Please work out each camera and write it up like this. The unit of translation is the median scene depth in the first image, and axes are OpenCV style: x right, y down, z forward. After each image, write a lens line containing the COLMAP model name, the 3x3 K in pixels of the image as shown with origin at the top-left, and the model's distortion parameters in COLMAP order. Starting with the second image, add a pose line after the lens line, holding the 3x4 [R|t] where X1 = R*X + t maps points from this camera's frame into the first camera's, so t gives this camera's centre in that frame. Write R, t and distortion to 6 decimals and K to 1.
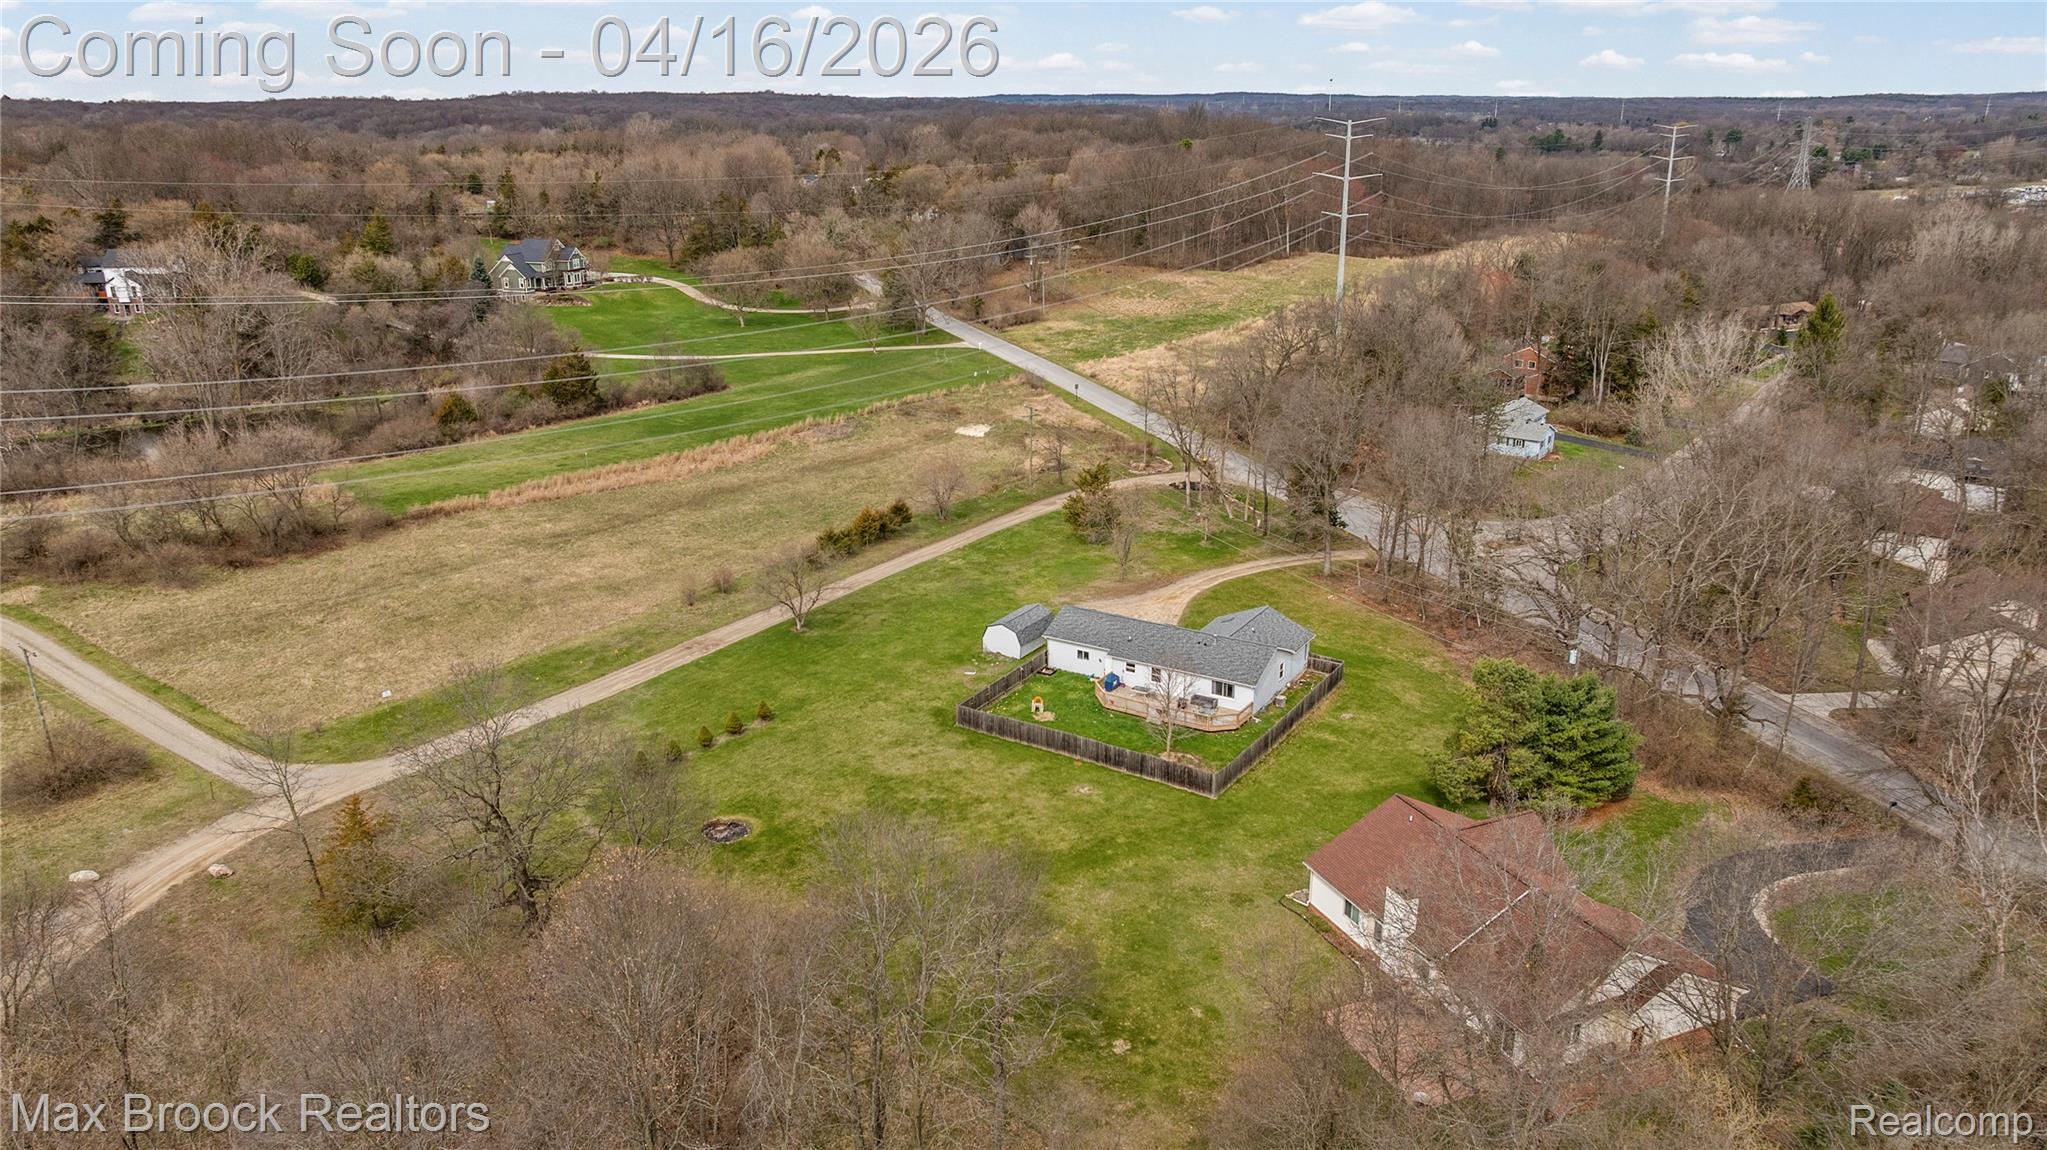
lens RADIAL K [[1425.7, 0, 1028.0], [0, 1425.7, 624.1], [0, 0, 1]] dist [-0.010423, 0.000829]
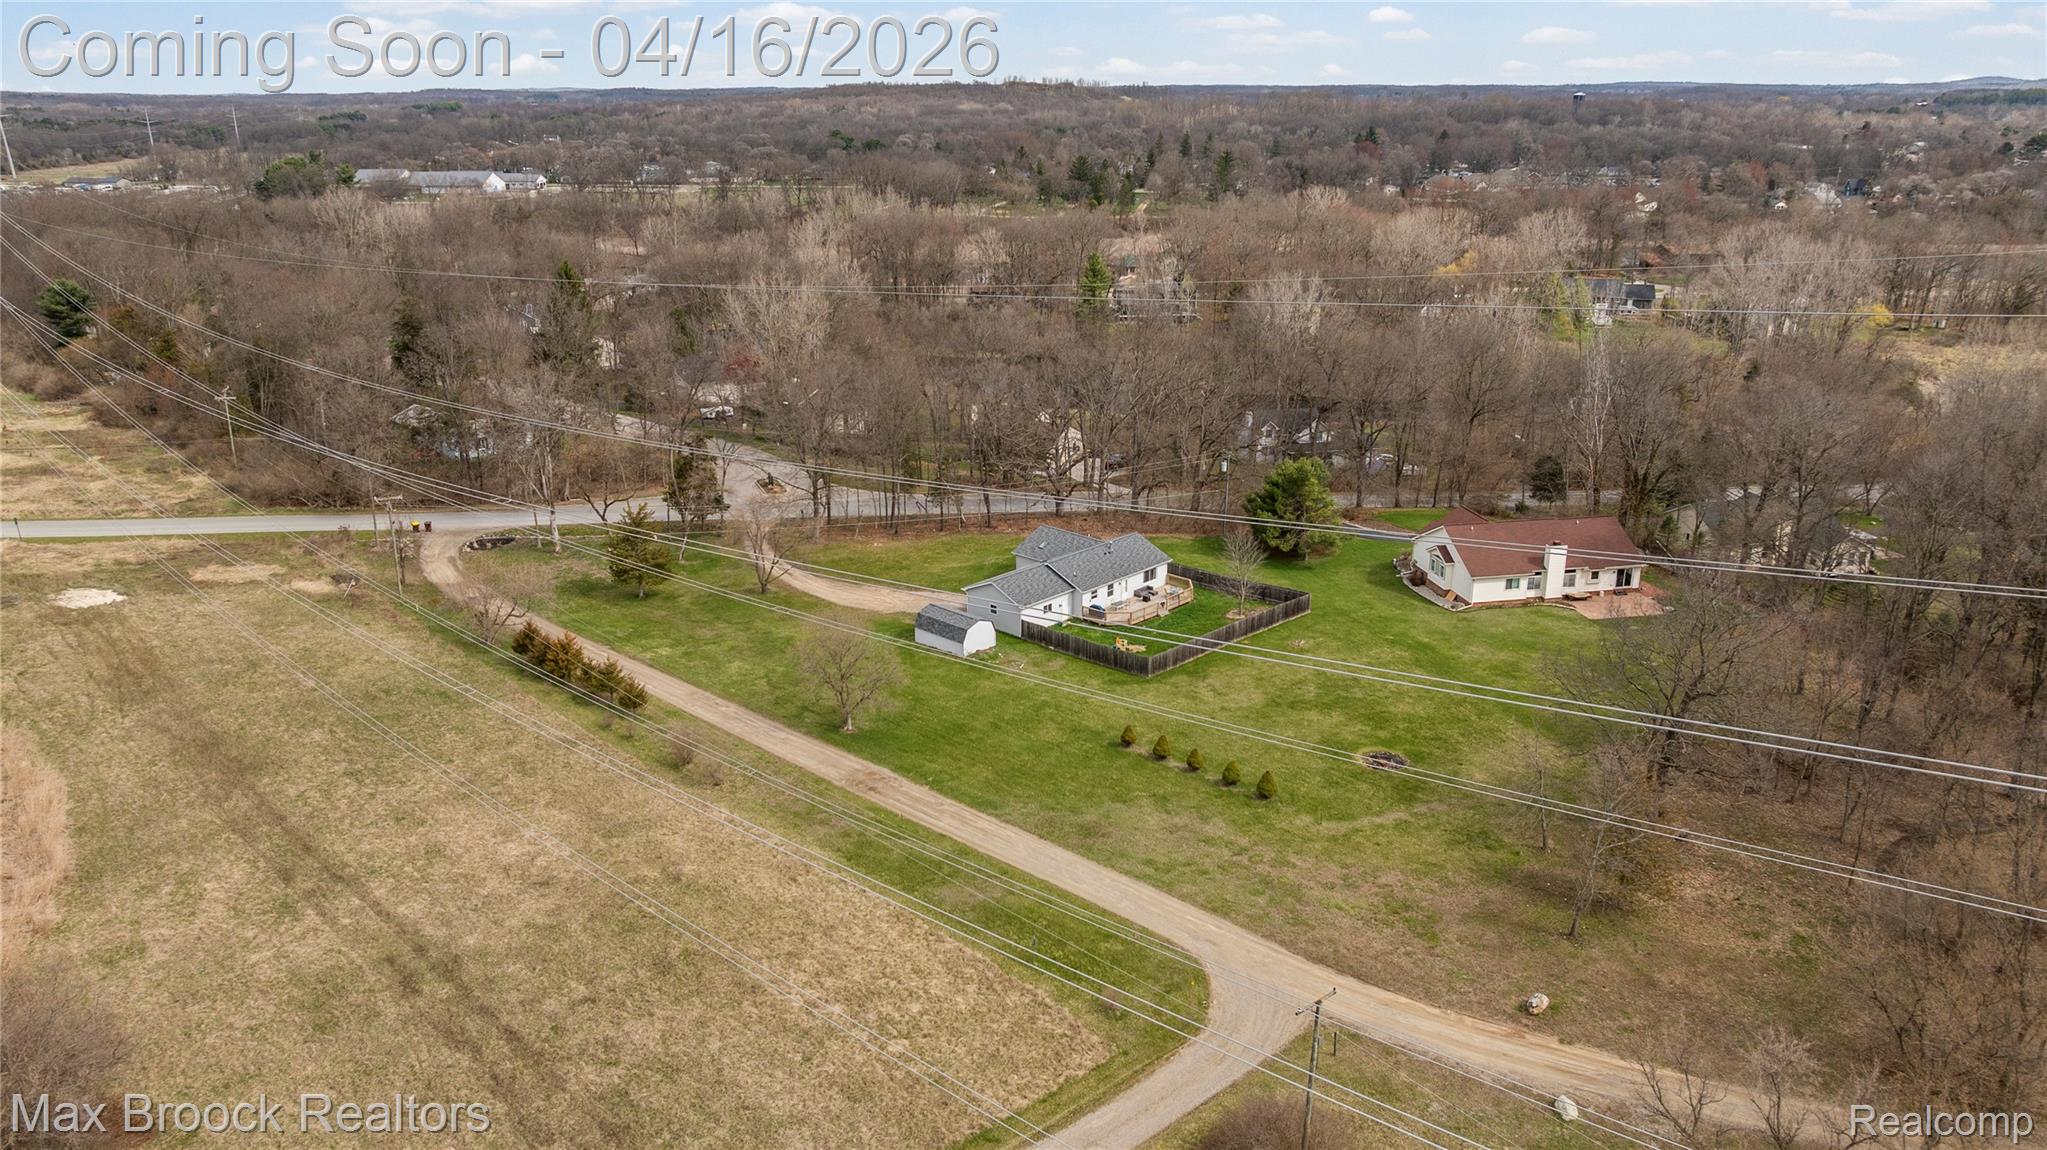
lens RADIAL K [[1468.9, 0, 1027.5], [0, 1468.9, 550.5], [0, 0, 1]] dist [-0.025049, -0.000534]
pose [[0.214703, -0.295712, 0.930837, -0.933102], [0.345196, 0.914526, 0.210909, -0.244076], [-0.913642, 0.276039, 0.298430, 0.649769]]
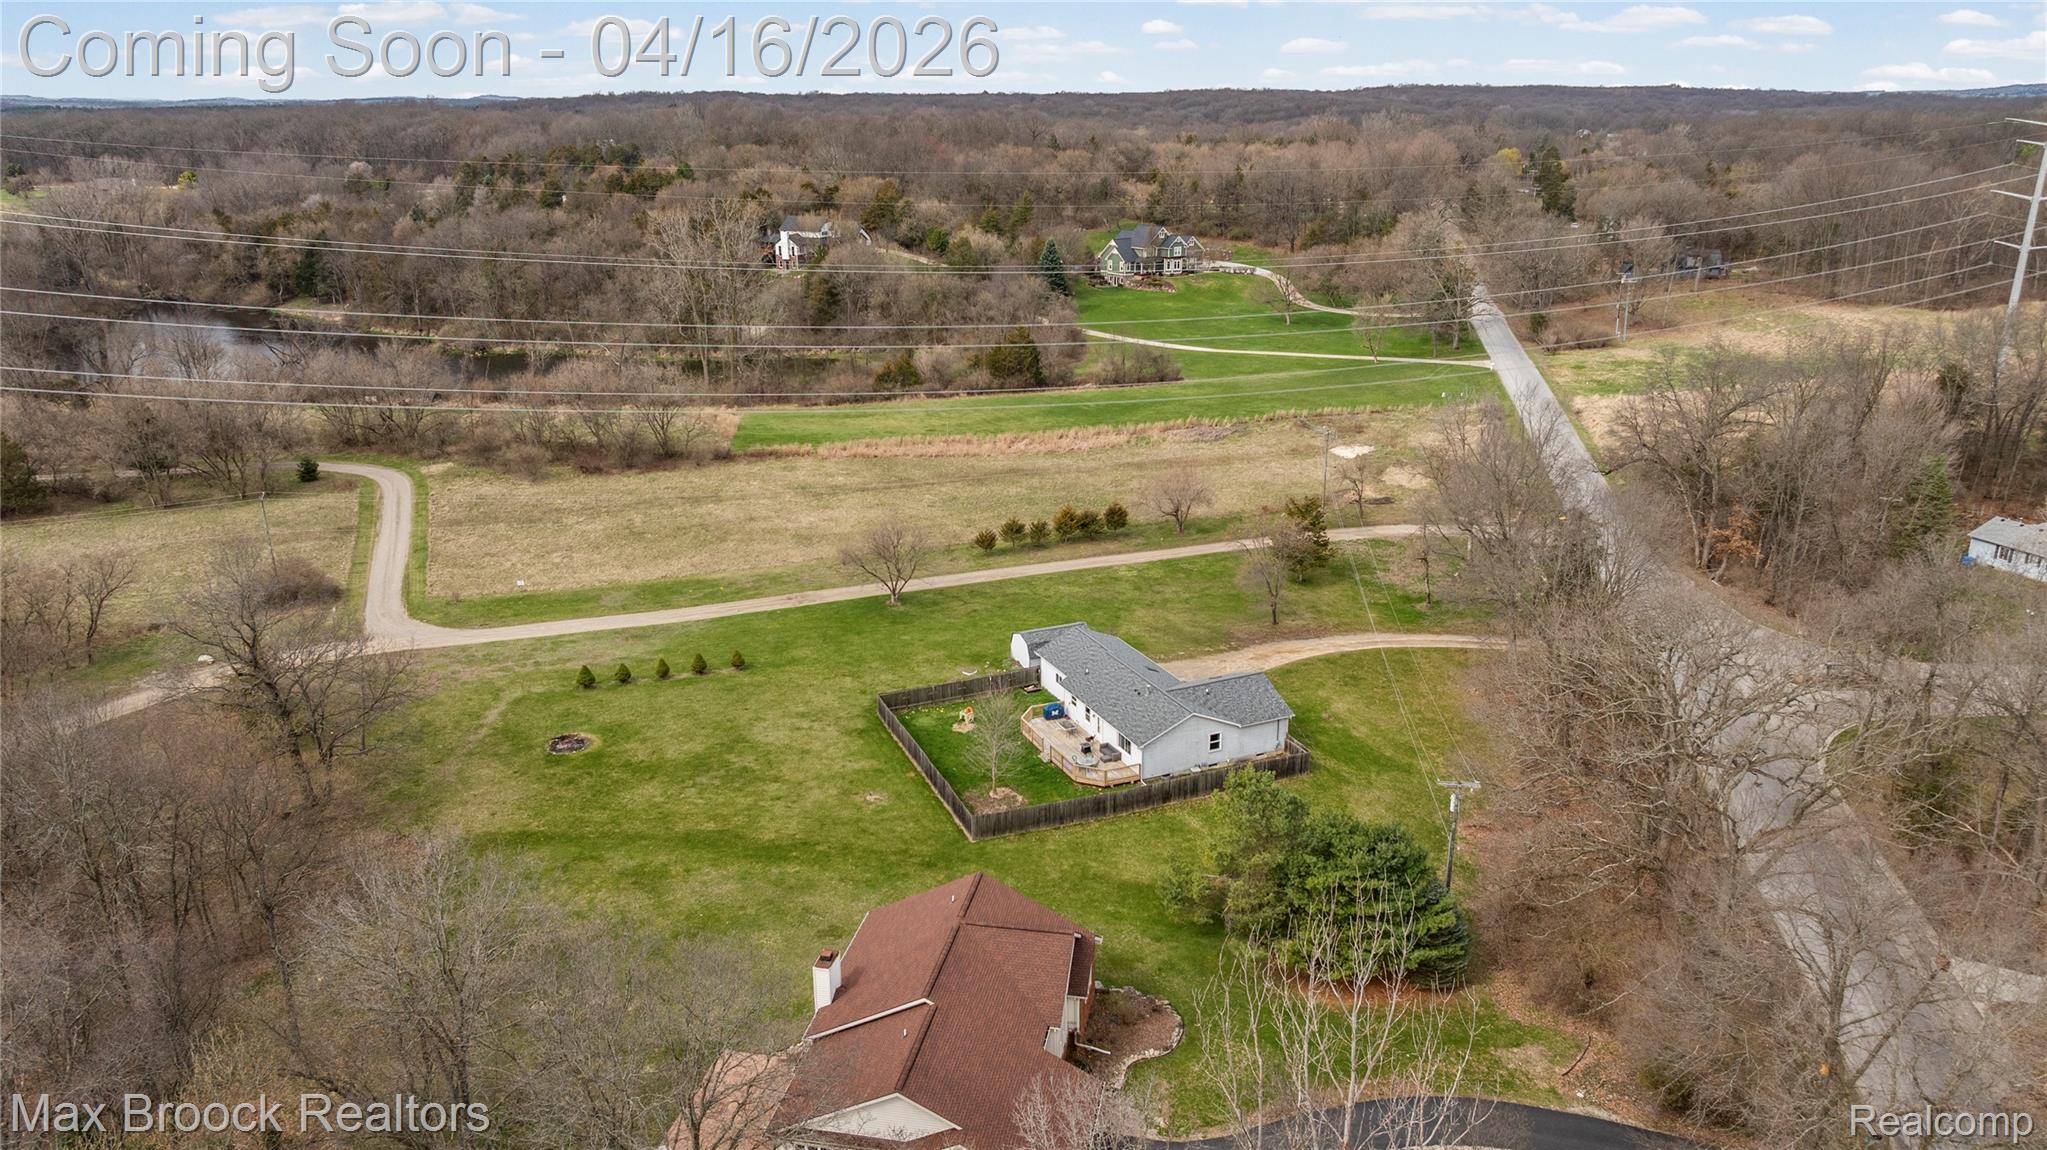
lens RADIAL K [[1422.6, 0, 1025.2], [0, 1422.6, 653.9], [0, 0, 1]] dist [-0.012134, -0.018818]
pose [[0.824309, 0.206315, -0.527208, 0.502069], [-0.193428, 0.977829, 0.080228, -0.064962], [0.532072, 0.035844, 0.845940, 0.170322]]
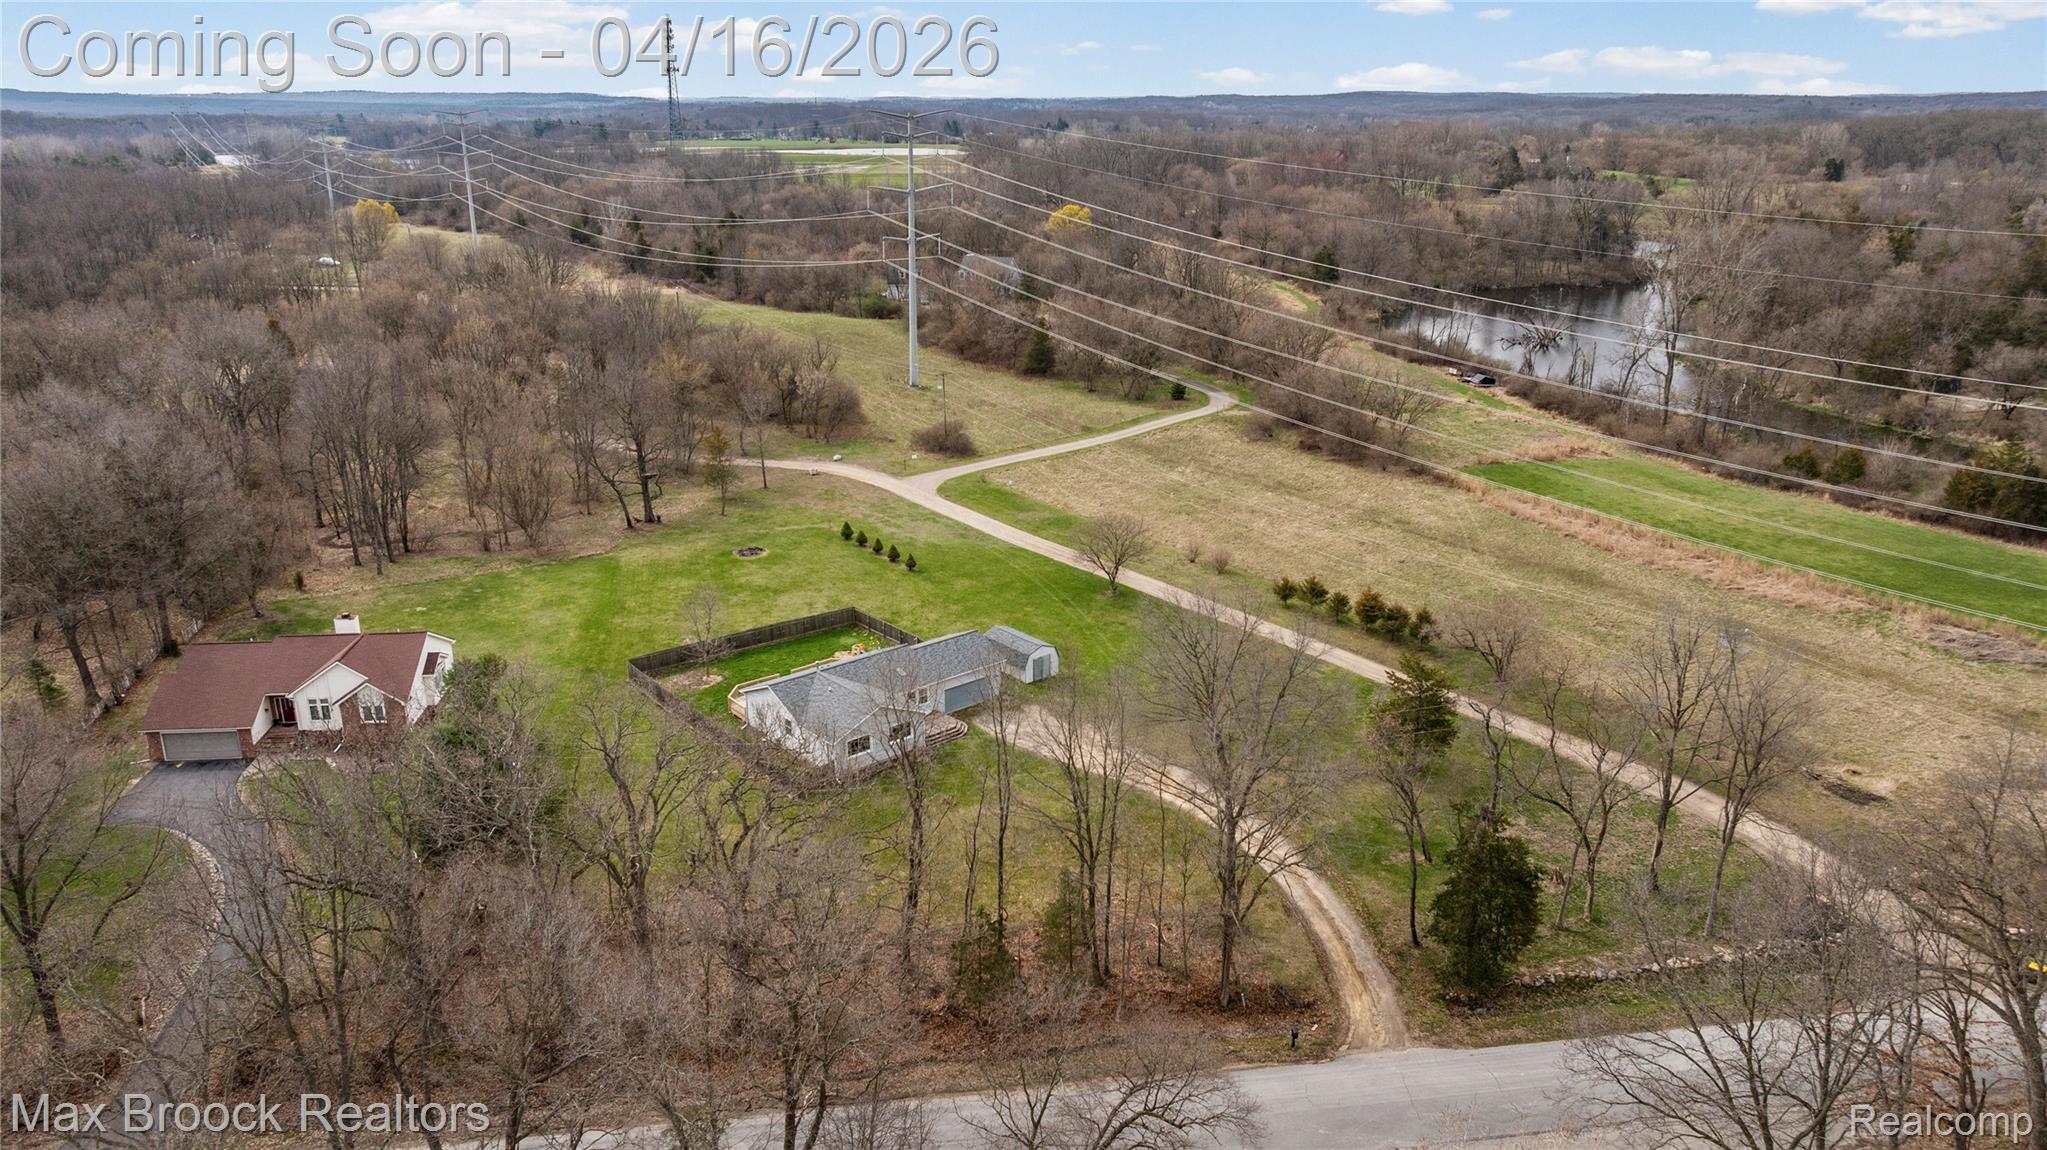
lens RADIAL K [[1422.6, 0, 1025.2], [0, 1422.6, 653.9], [0, 0, 1]] dist [-0.012134, -0.018818]
pose [[-0.316887, 0.351024, -0.881116, 0.857989], [-0.329302, 0.830484, 0.449284, -0.436608], [0.889462, 0.432525, -0.147576, 1.166399]]
